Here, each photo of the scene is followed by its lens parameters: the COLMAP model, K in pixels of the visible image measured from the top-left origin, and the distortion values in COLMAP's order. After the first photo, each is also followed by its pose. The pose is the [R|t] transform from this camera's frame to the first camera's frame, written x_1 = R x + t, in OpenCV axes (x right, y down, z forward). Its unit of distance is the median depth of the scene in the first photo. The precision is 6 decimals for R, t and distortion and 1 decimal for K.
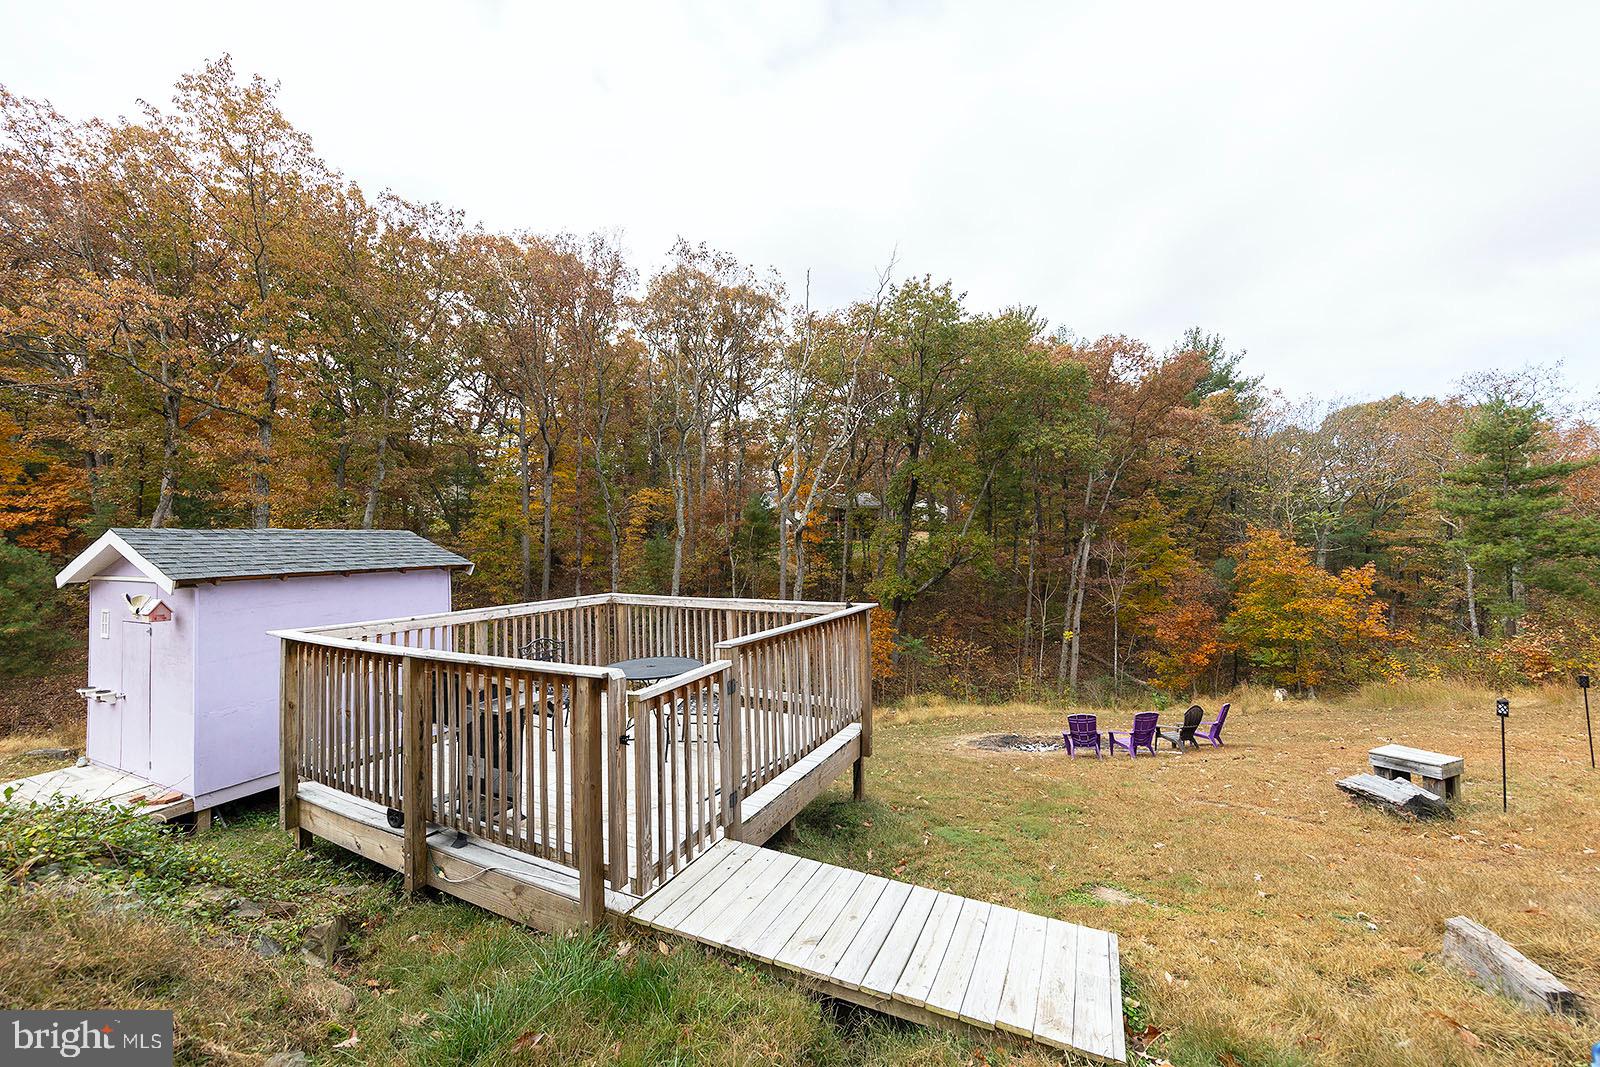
lens RADIAL K [[600.6, 0, 795.9], [0, 600.6, 530.5], [0, 0, 1]] dist [0.003634, 0.000121]
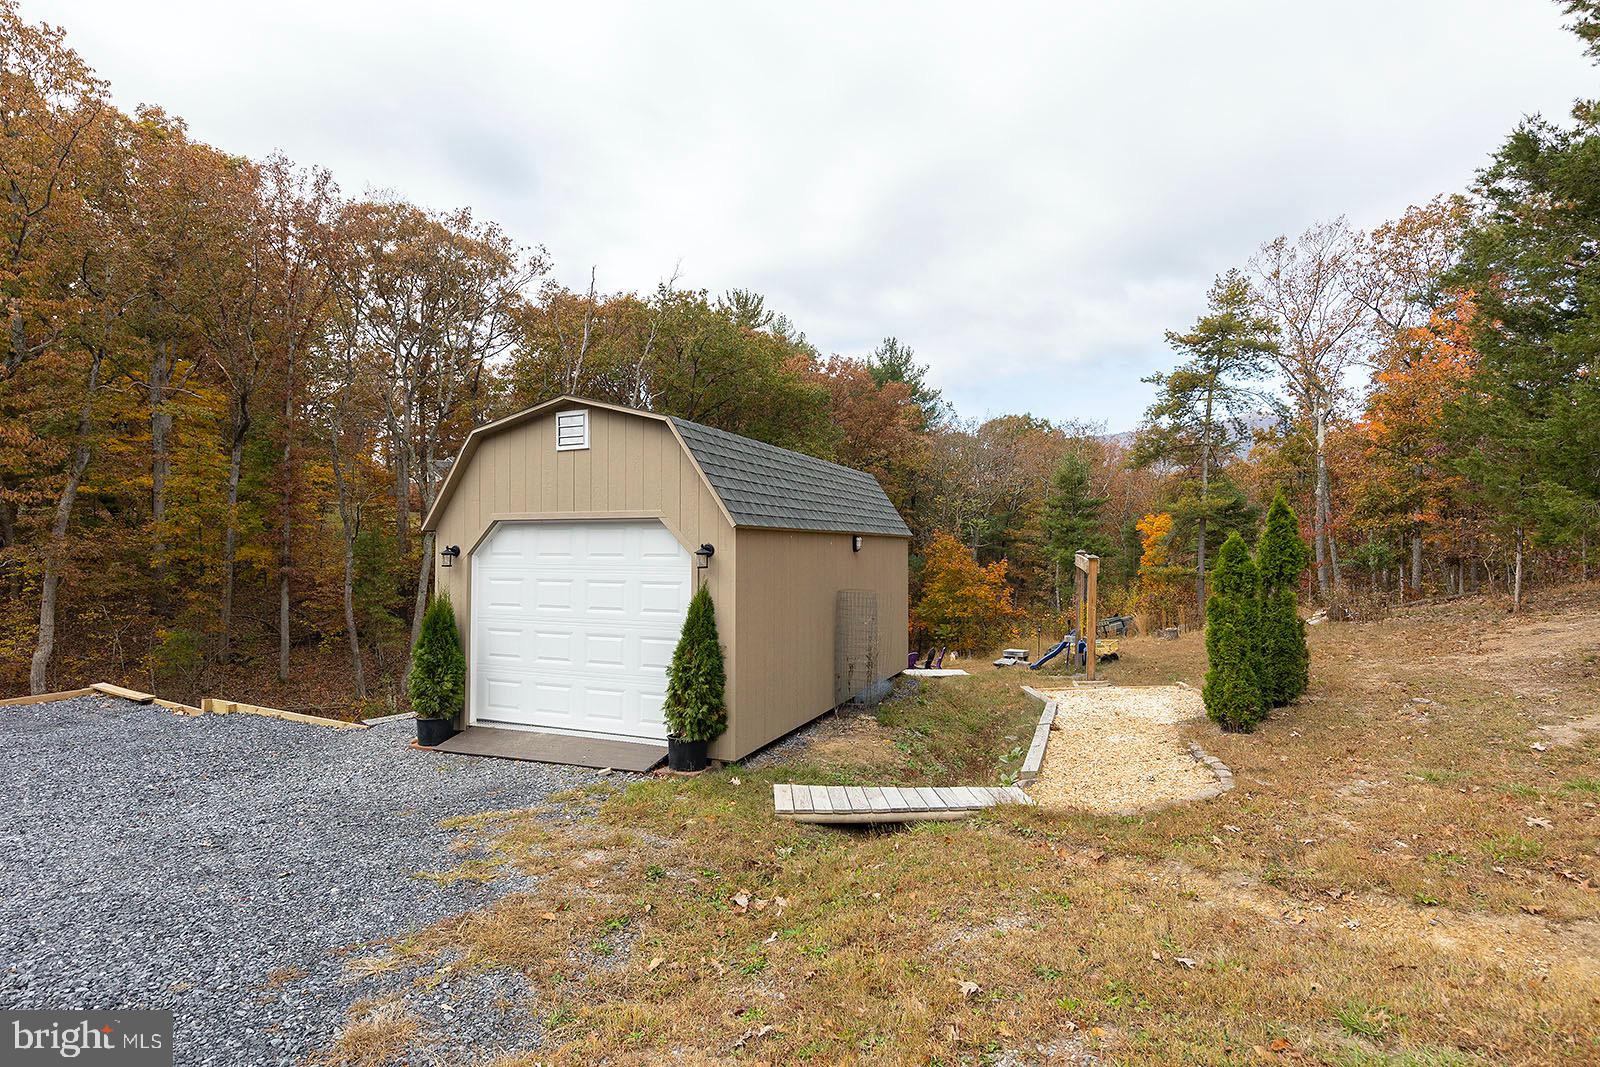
lens RADIAL K [[804.2, 0, 798.1], [0, 804.2, 531.4], [0, 0, 1]] dist [0.012007, -0.000410]
pose [[0.872660, 0.011397, 0.488195, -0.376726], [-0.030134, 0.999079, 0.030541, -0.055312], [-0.487397, -0.041363, 0.872200, -0.390817]]
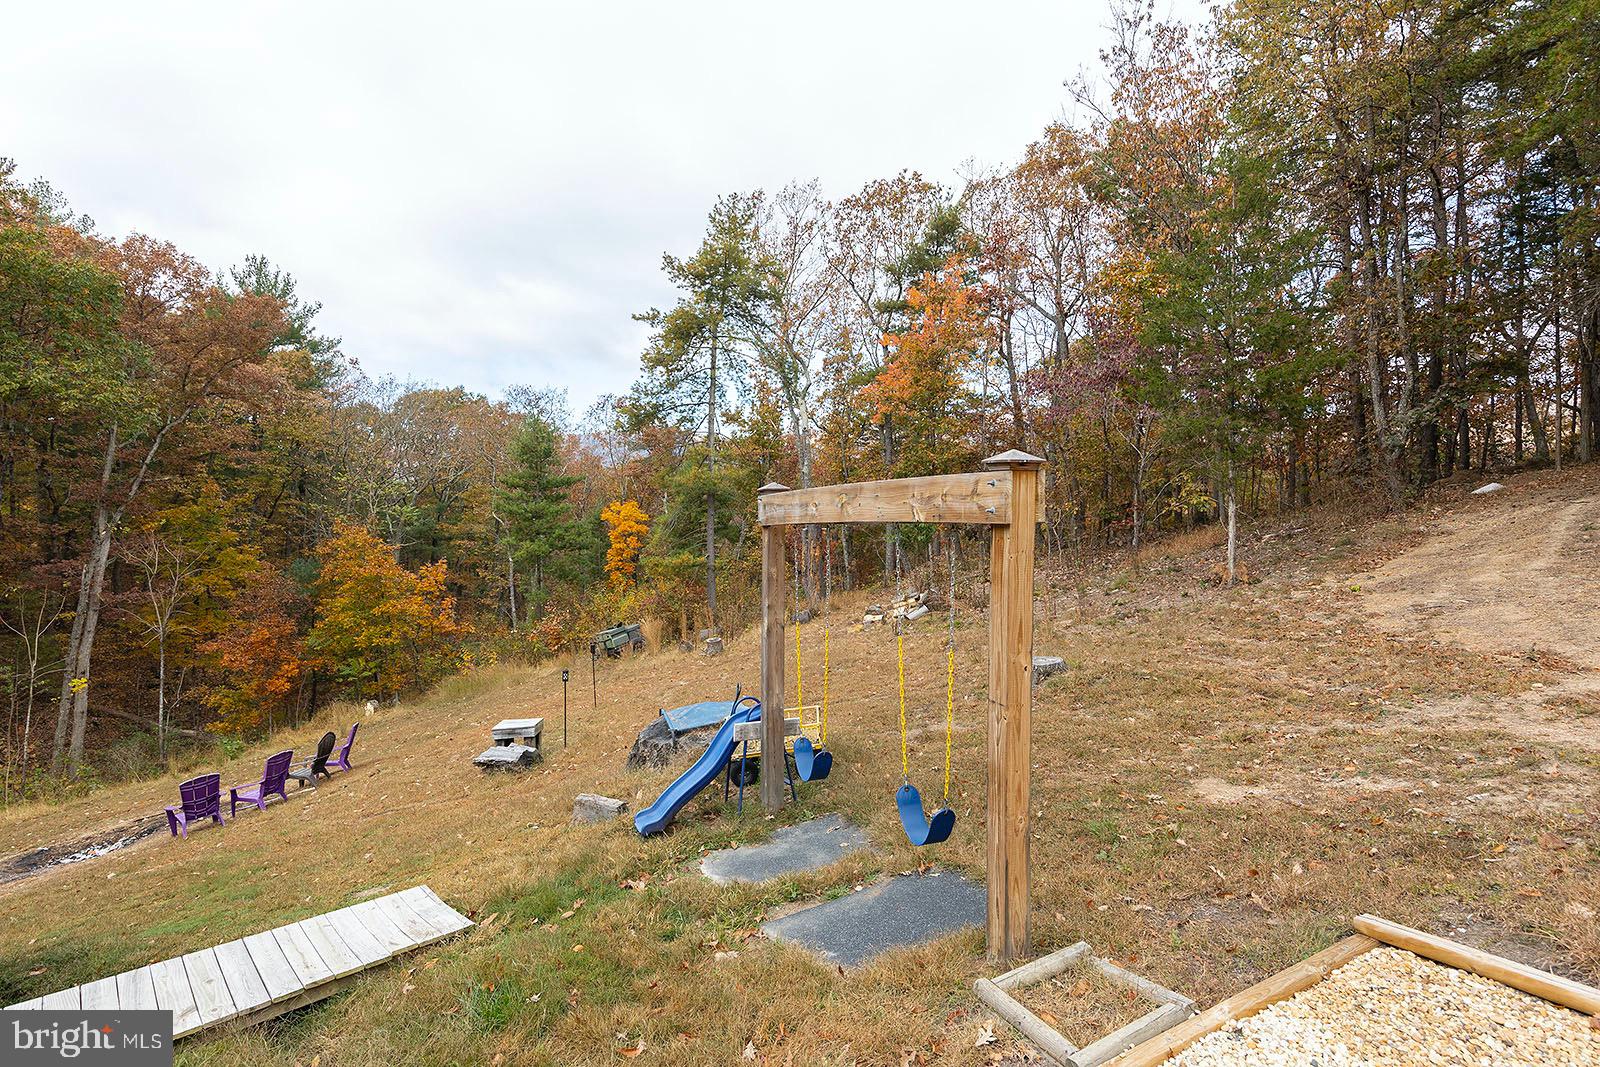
lens RADIAL K [[804.2, 0, 797.4], [0, 804.2, 532.9], [0, 0, 1]] dist [0.012007, -0.000410]
pose [[0.366800, -0.001519, 0.930298, -0.091333], [-0.020626, 0.999740, 0.009765, -0.016822], [-0.930071, -0.022770, 0.366674, -0.046058]]
